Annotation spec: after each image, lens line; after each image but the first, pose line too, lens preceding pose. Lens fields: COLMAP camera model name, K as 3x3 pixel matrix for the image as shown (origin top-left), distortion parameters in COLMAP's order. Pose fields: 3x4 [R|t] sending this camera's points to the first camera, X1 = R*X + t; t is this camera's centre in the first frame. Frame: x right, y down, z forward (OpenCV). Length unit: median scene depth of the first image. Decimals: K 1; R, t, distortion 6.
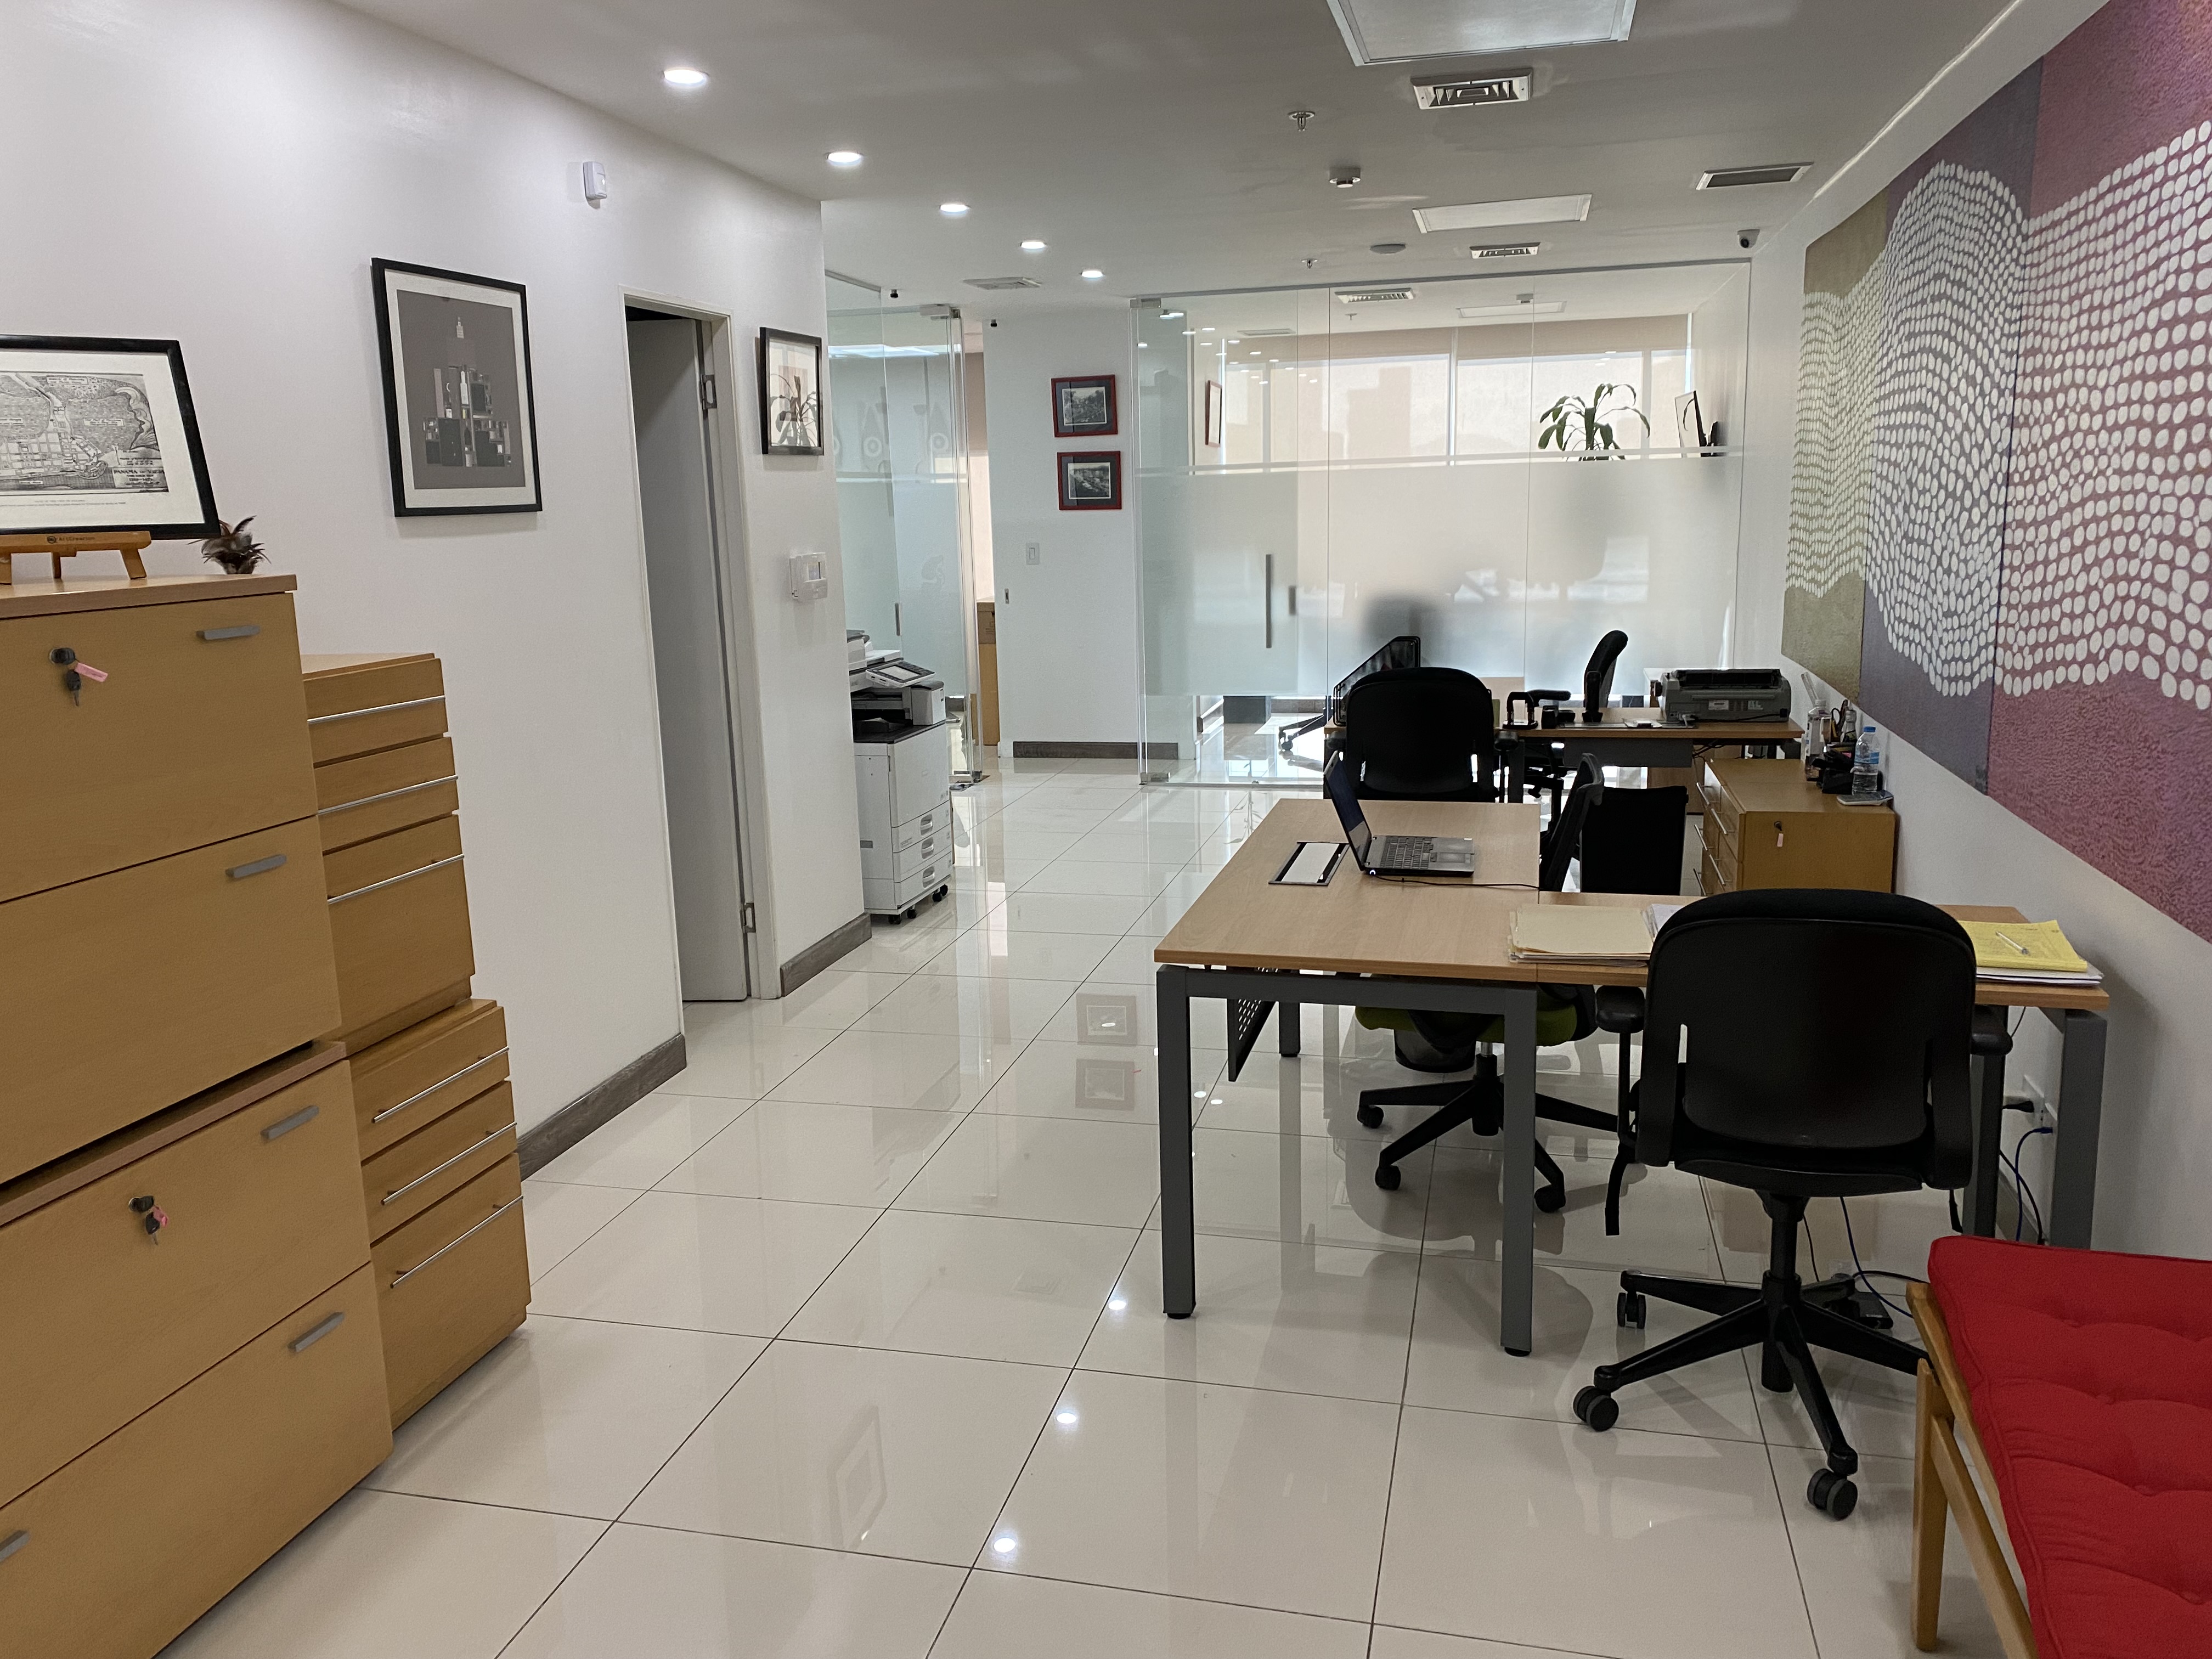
lens RADIAL K [[1676.1, 0, 1104.4], [0, 1676.1, 824.2], [0, 0, 1]] dist [0.015192, 0.000779]
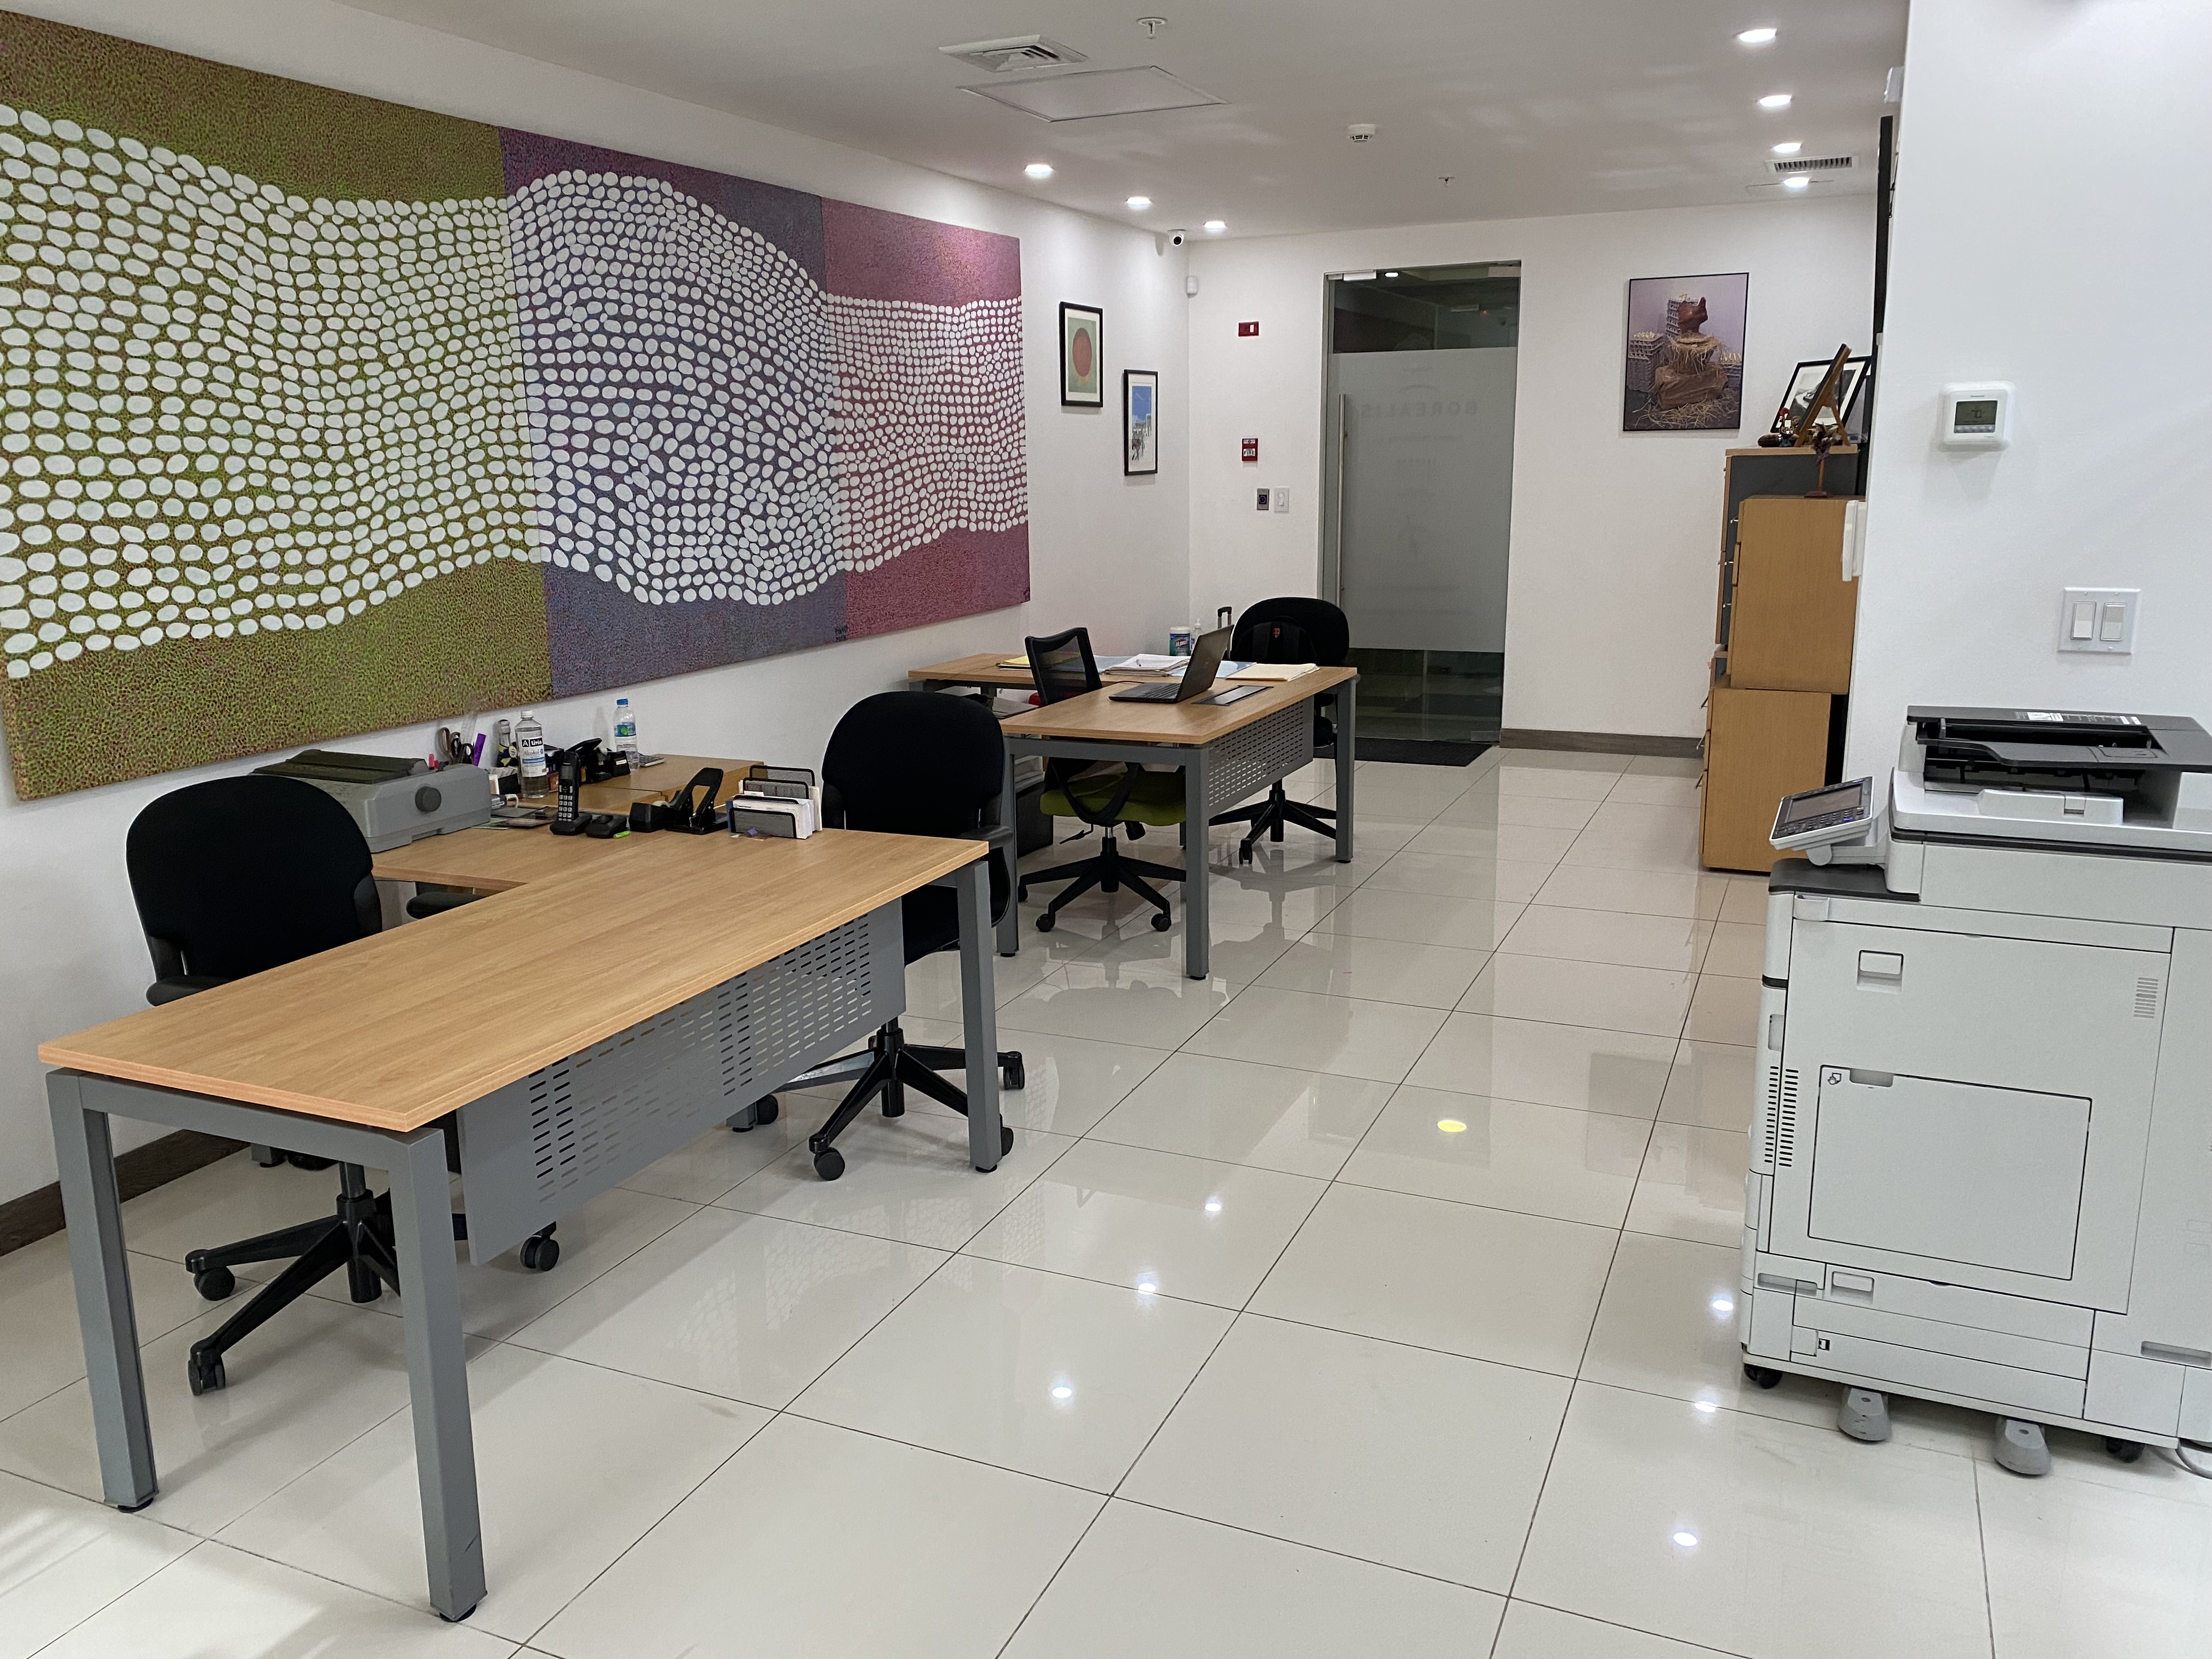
lens RADIAL K [[1676.1, 0, 1107.3], [0, 1676.1, 825.1], [0, 0, 1]] dist [0.015192, 0.000779]
pose [[-0.983996, -0.001711, 0.178181, -0.029135], [0.070703, 0.914118, 0.399235, -0.638704], [-0.163561, 0.405444, -0.899368, 3.268918]]
